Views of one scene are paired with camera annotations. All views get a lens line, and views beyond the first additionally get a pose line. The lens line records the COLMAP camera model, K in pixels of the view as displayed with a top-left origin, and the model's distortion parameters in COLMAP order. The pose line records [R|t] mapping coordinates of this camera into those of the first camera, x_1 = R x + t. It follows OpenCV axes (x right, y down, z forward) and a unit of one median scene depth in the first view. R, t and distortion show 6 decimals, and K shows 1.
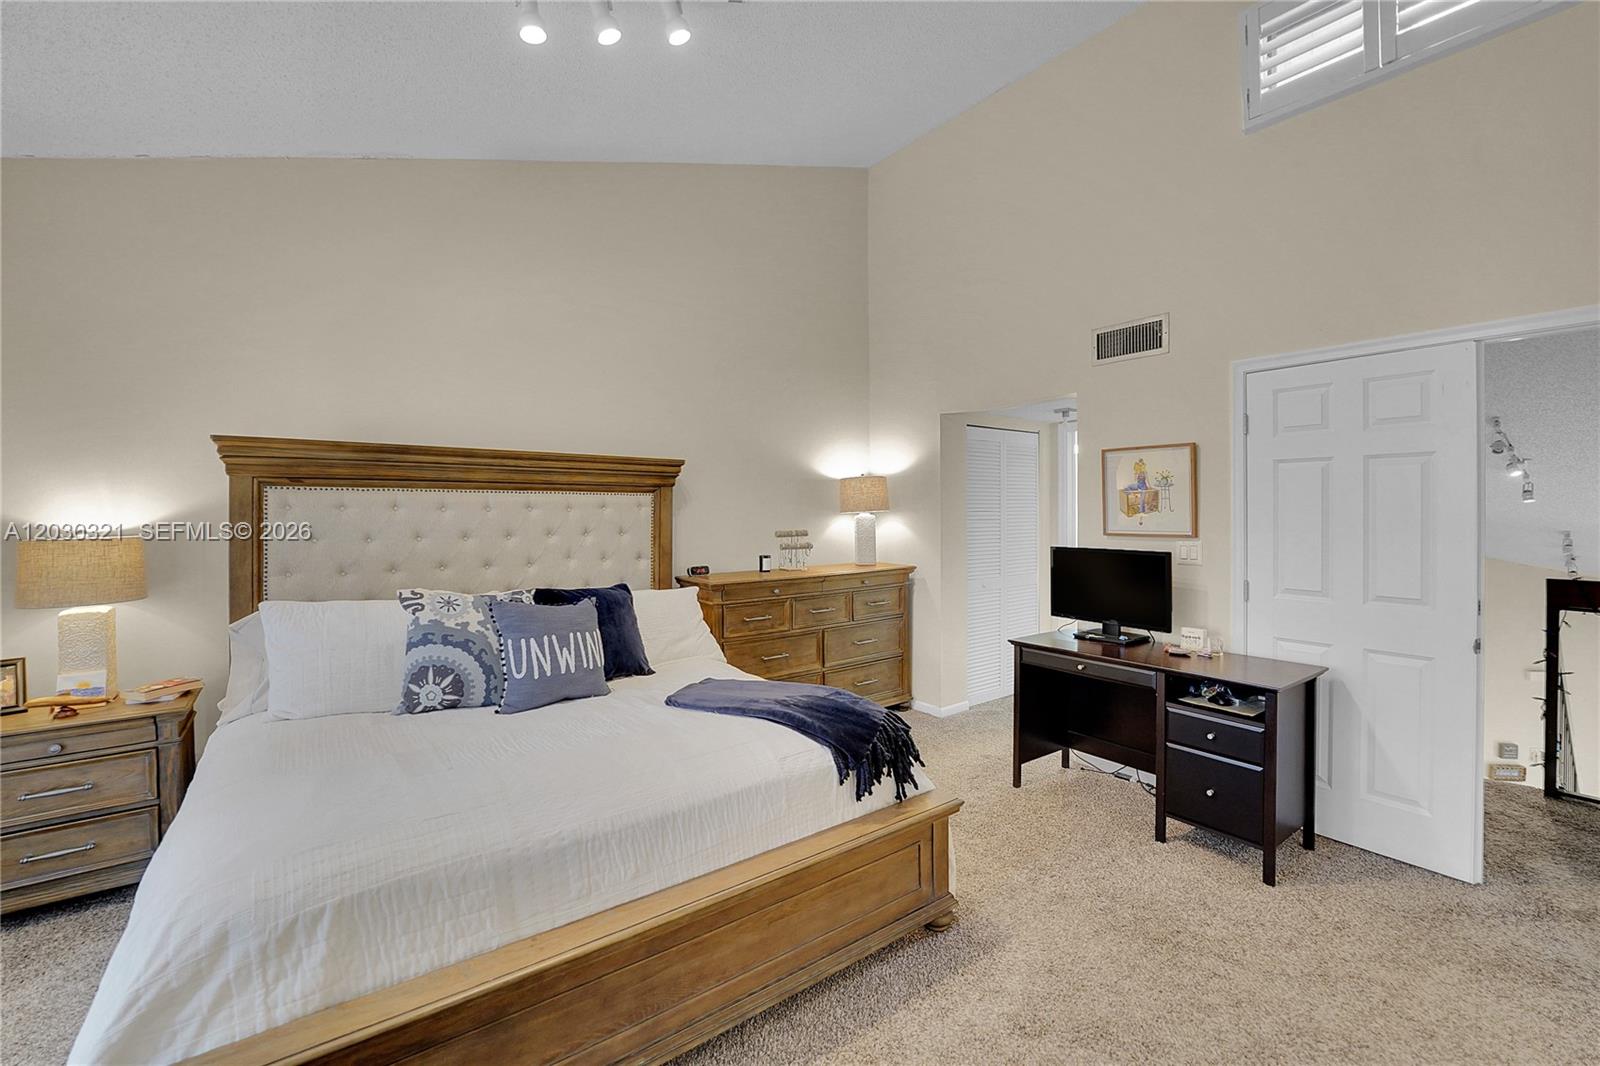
lens RADIAL K [[663.4, 0, 802.8], [0, 663.4, 509.4], [0, 0, 1]] dist [-0.022344, 0.000103]
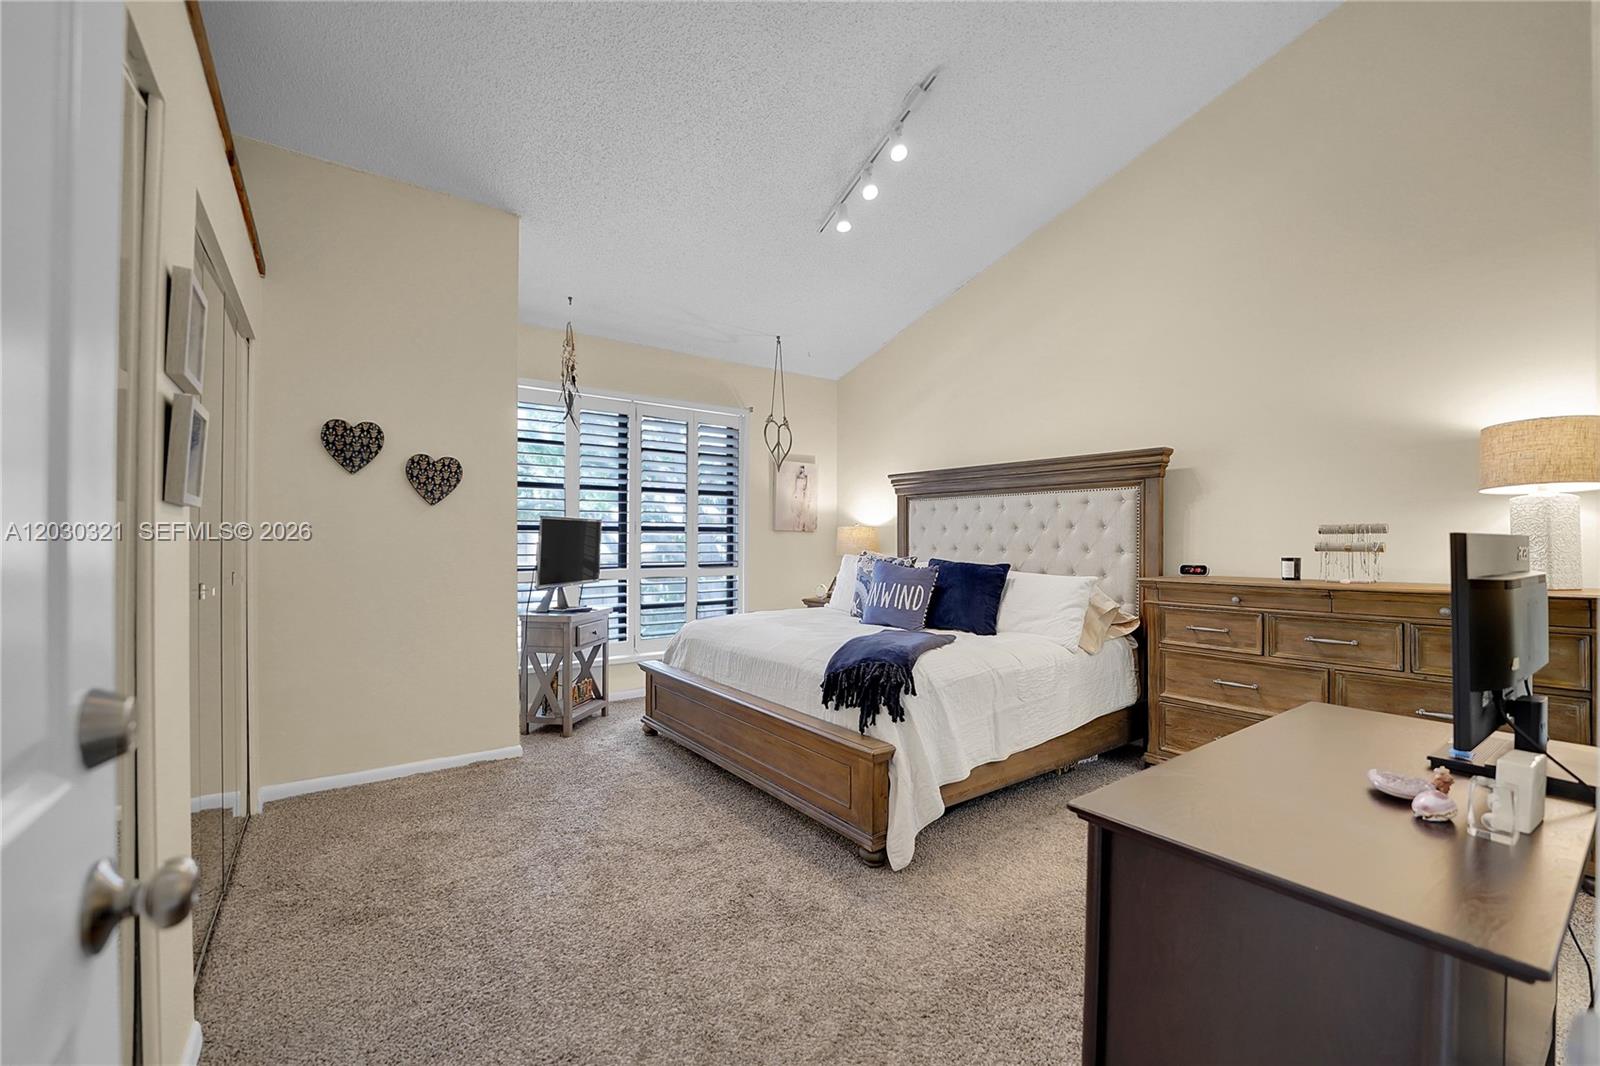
lens RADIAL K [[663.9, 0, 801.5], [0, 663.9, 538.2], [0, 0, 1]] dist [-0.021134, 0.000594]
pose [[-0.013086, -0.002966, -0.999910, 0.769181], [-0.002298, 0.999993, -0.002936, 0.057693], [0.999912, 0.002259, -0.013093, 0.527213]]
